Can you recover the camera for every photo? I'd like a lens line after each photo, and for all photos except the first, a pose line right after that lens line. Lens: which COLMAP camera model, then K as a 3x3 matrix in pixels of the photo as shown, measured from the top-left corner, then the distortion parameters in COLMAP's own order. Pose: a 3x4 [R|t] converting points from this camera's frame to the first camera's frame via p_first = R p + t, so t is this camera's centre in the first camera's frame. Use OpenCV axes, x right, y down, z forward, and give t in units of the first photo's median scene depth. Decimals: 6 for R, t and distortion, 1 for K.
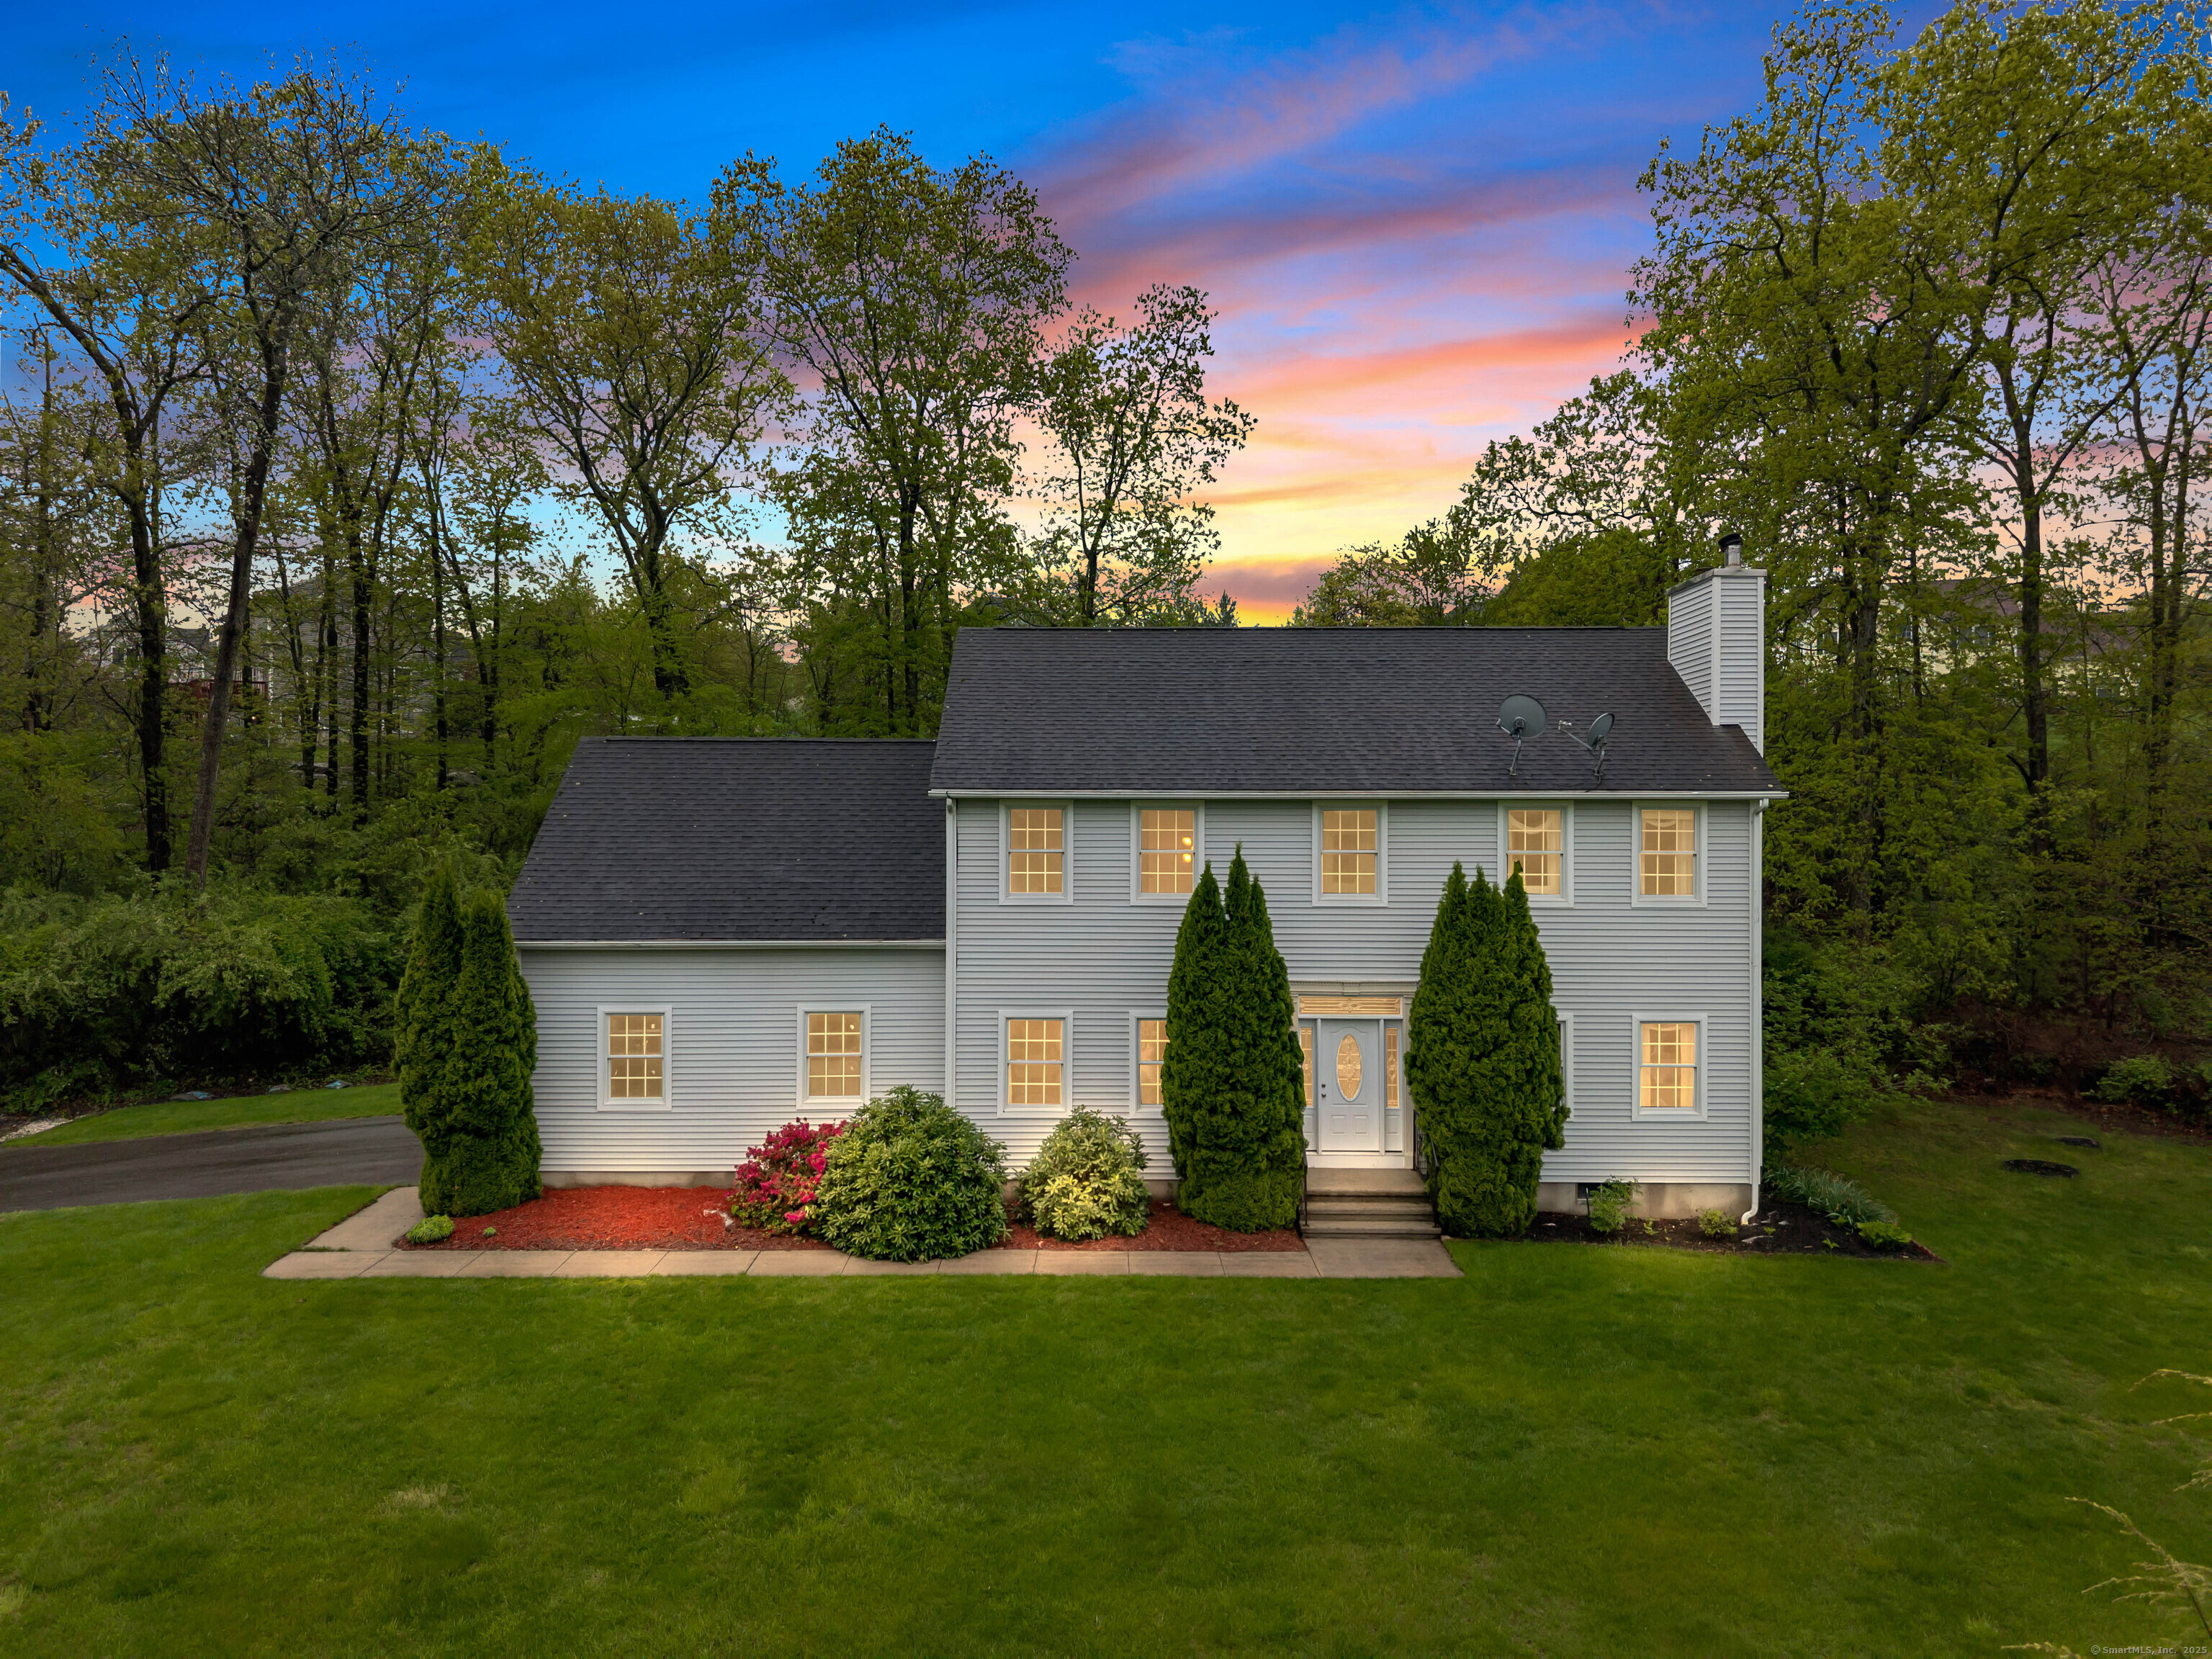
lens RADIAL K [[1515.7, 0, 1093.6], [0, 1515.7, 817.4], [0, 0, 1]] dist [0.042724, -0.006863]
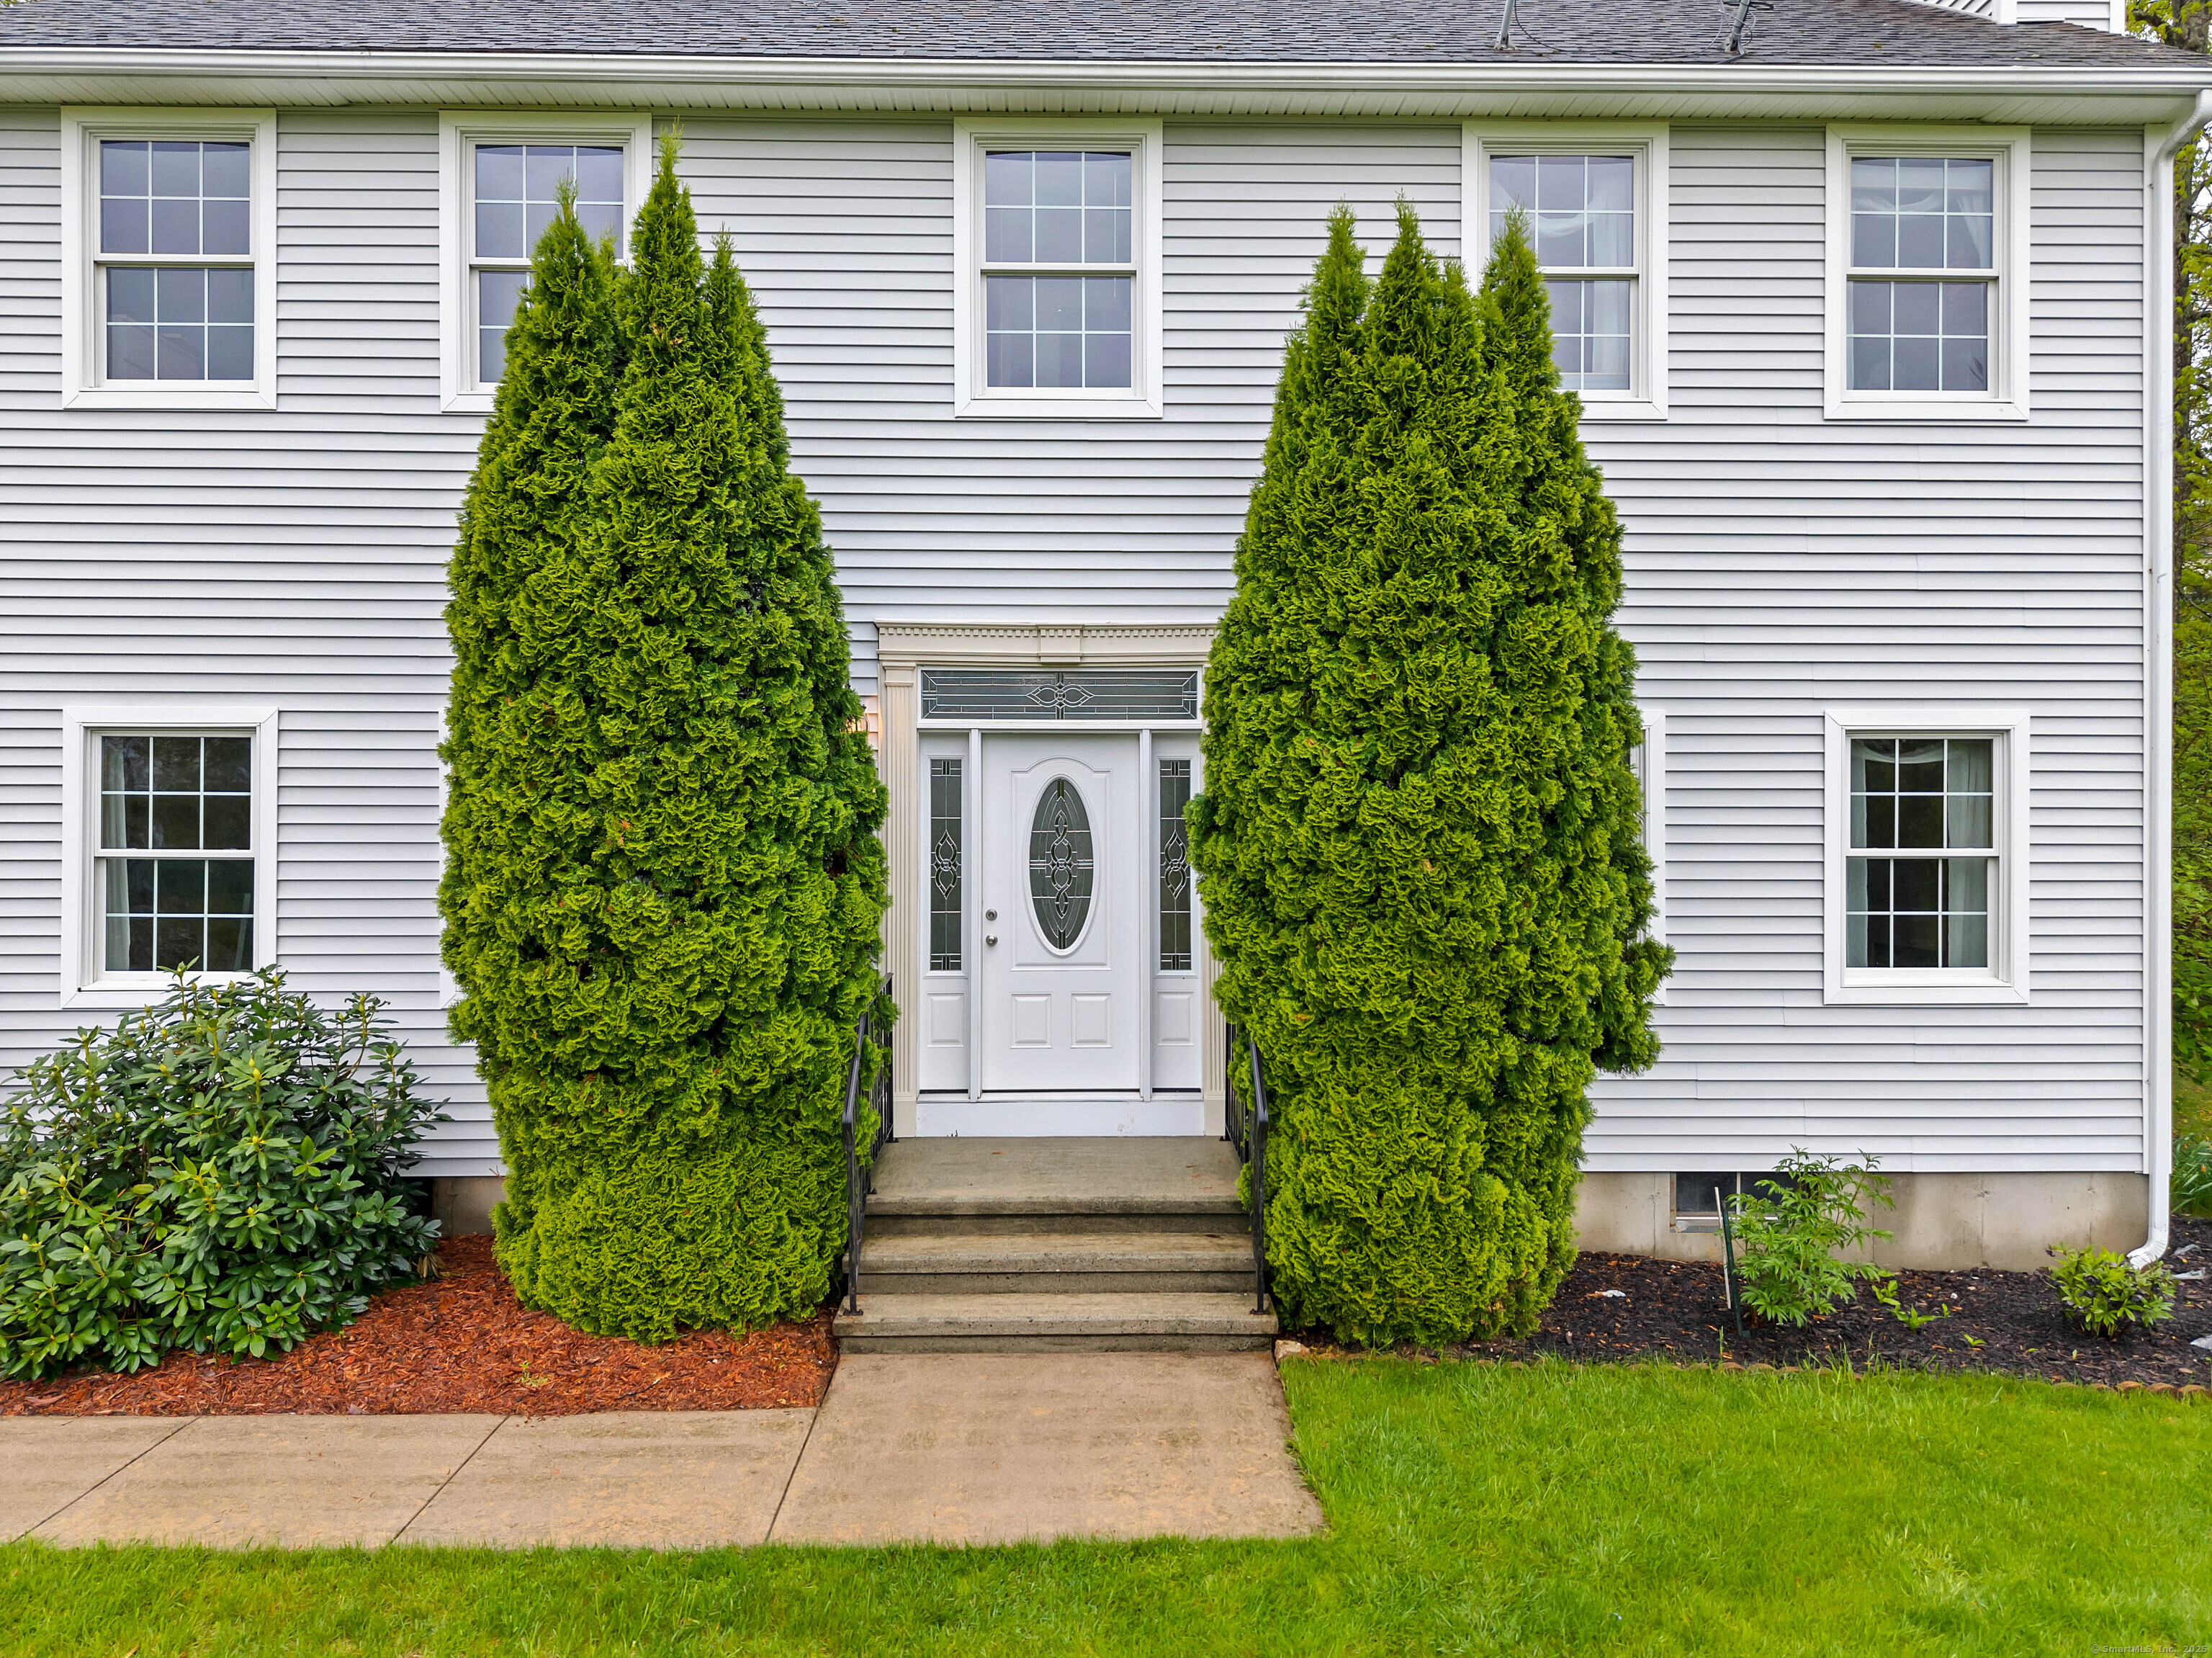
lens RADIAL K [[1515.9, 0, 1116.7], [0, 1515.9, 841.8], [0, 0, 1]] dist [0.042724, -0.006863]
pose [[0.999752, -0.002855, 0.022082, 0.188124], [0.002554, 0.999903, 0.013675, 0.166612], [-0.022119, -0.013615, 0.999663, 0.685175]]
